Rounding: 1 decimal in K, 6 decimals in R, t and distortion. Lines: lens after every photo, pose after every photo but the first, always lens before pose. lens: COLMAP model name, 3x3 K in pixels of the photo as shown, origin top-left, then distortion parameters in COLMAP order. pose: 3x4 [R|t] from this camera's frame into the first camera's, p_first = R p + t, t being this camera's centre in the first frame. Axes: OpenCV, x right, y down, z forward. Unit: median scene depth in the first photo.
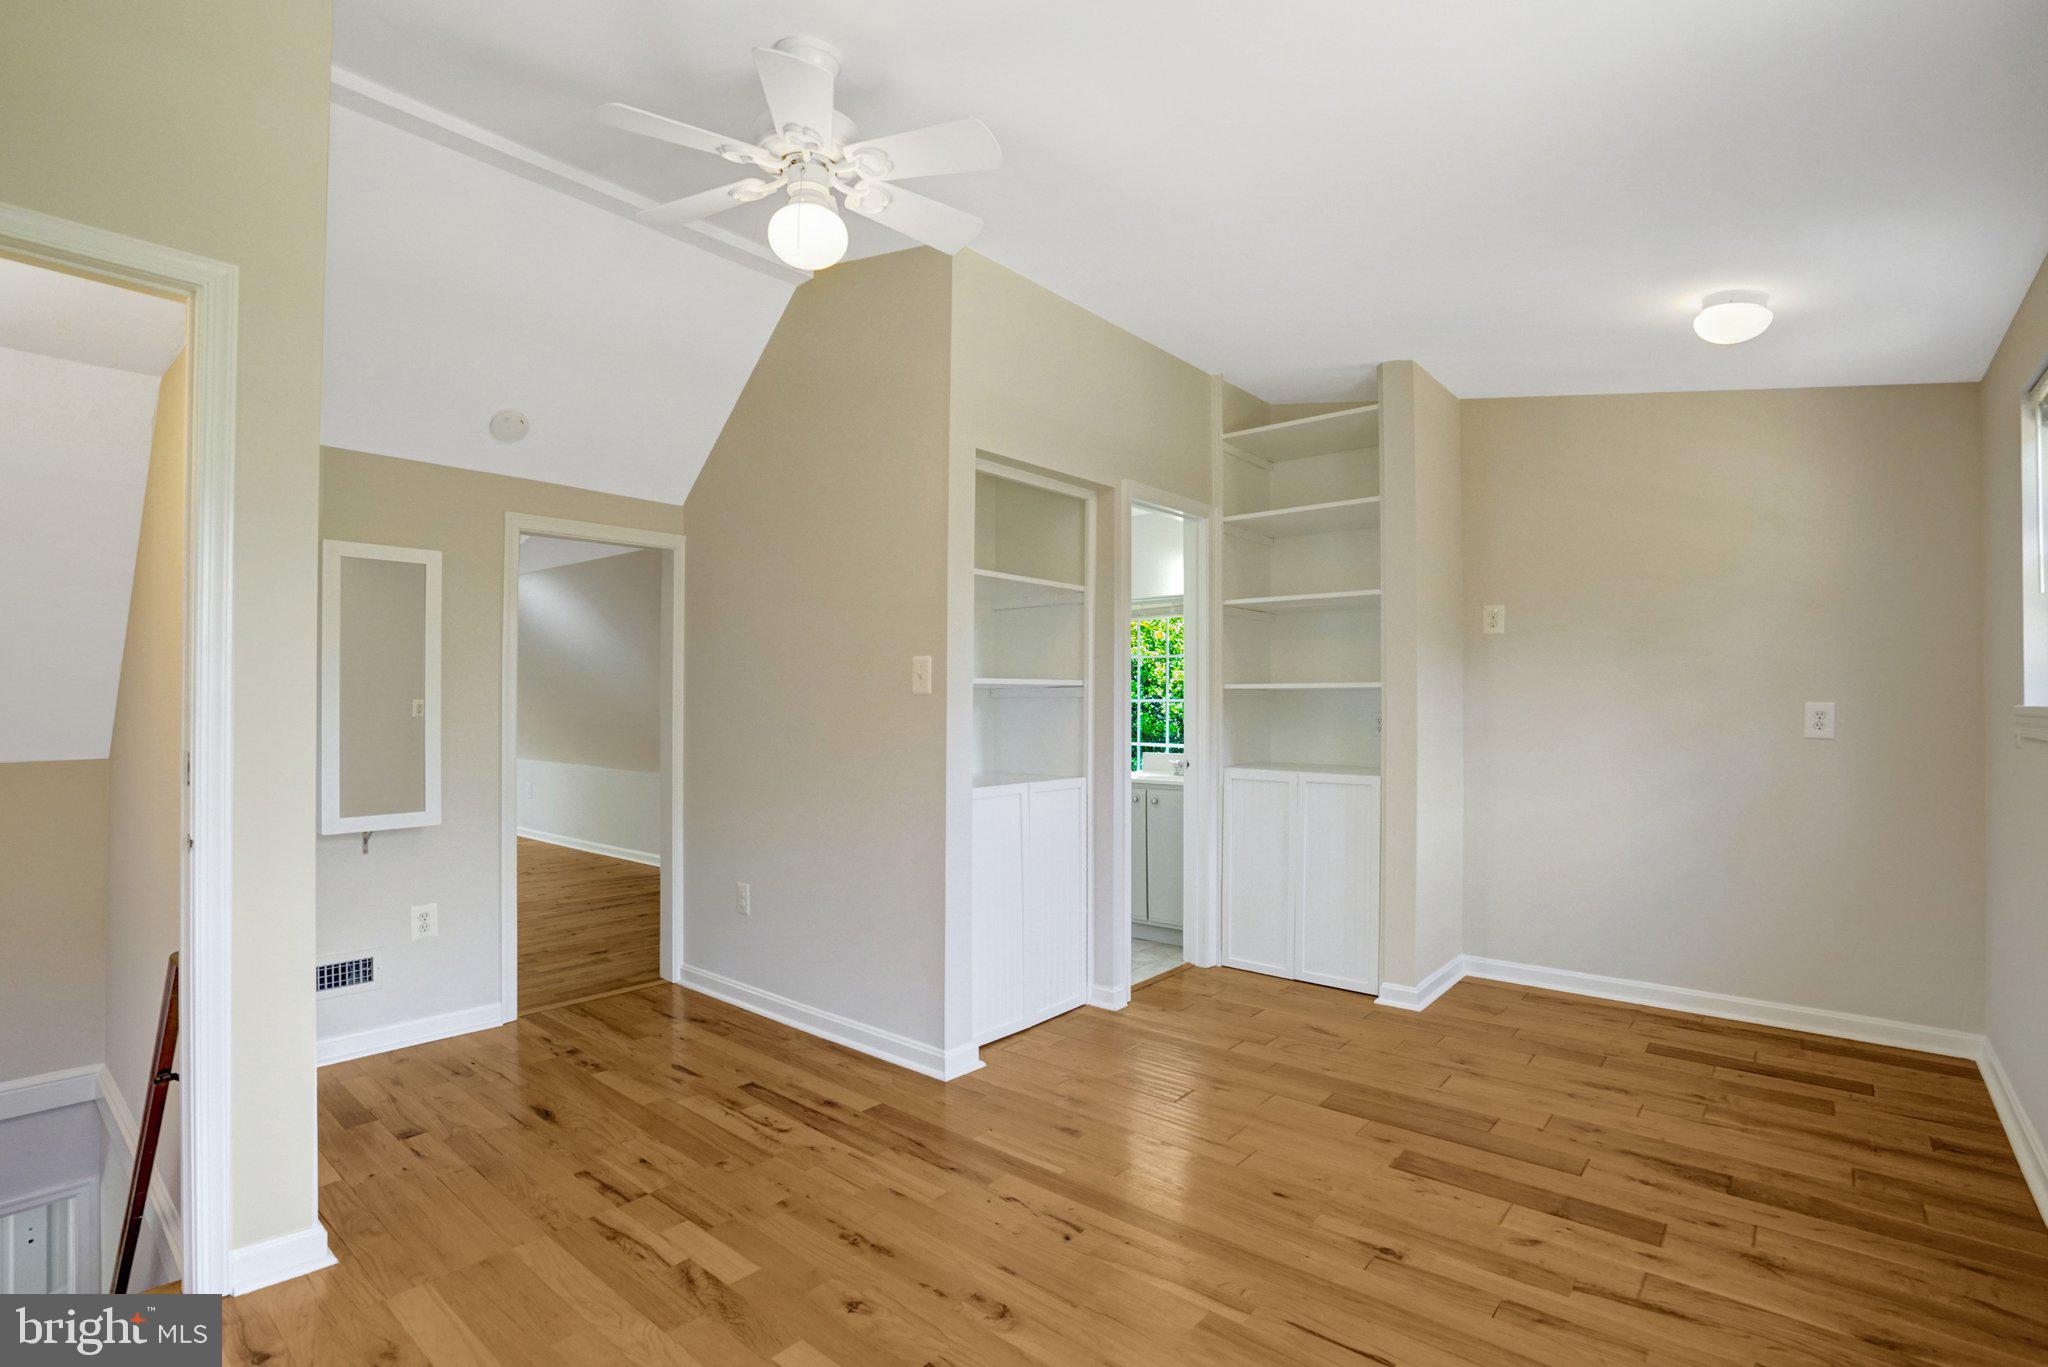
lens RADIAL K [[948.6, 0, 1016.6], [0, 948.6, 709.1], [0, 0, 1]] dist [-0.060677, 0.020447]
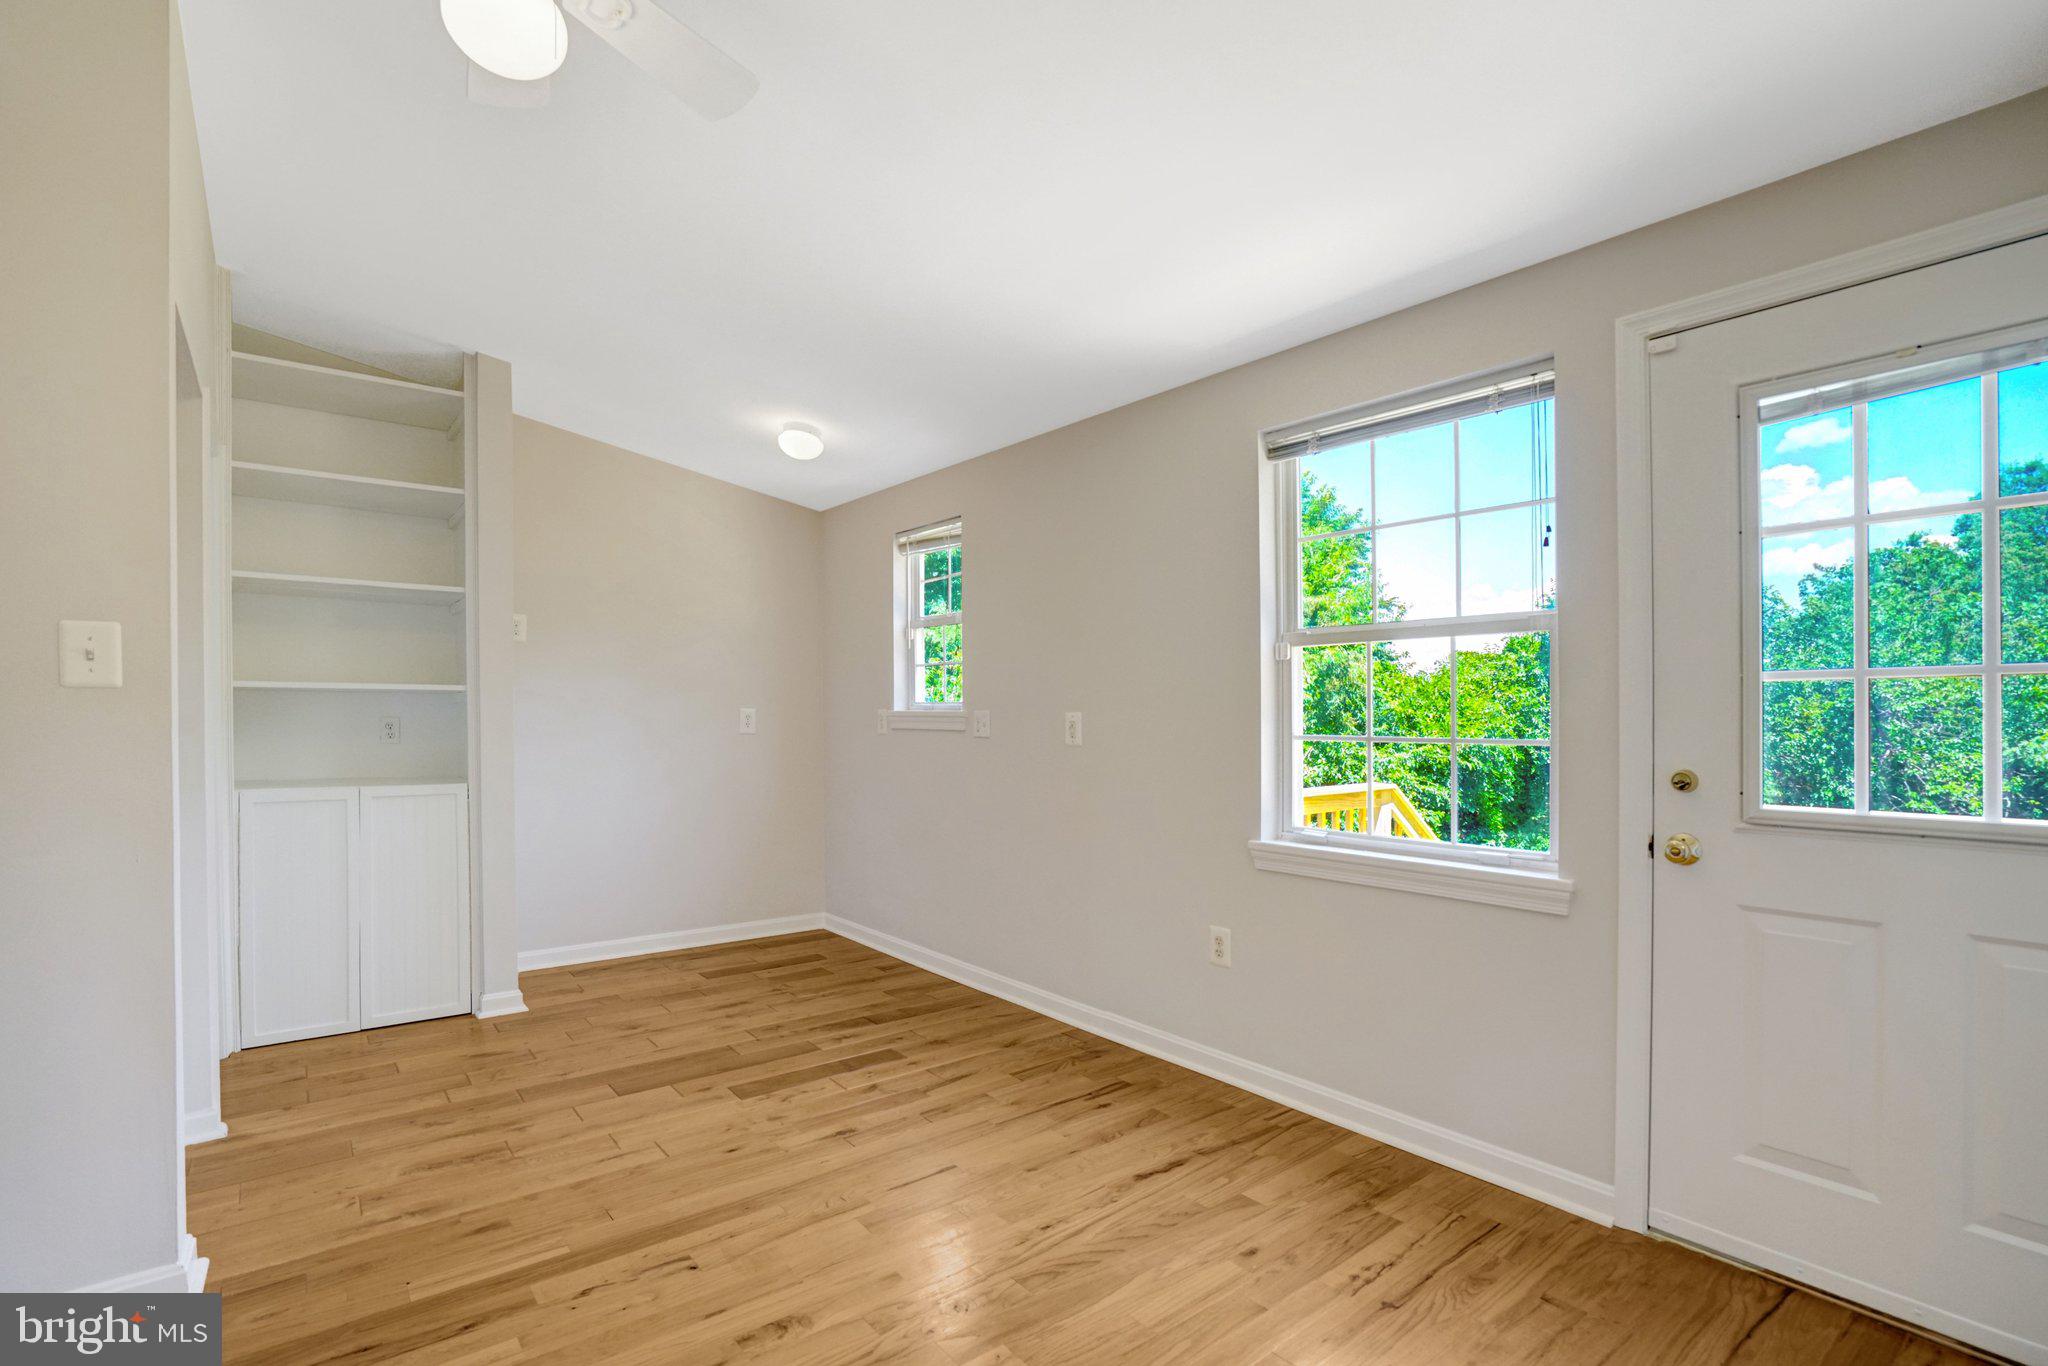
lens RADIAL K [[948.6, 0, 1016.6], [0, 948.6, 708.6], [0, 0, 1]] dist [-0.060677, 0.020447]
pose [[0.196819, 0.003109, 0.980435, -0.586089], [0.003378, 0.999987, -0.003850, -0.000059], [-0.980434, 0.004070, 0.196806, 0.352204]]
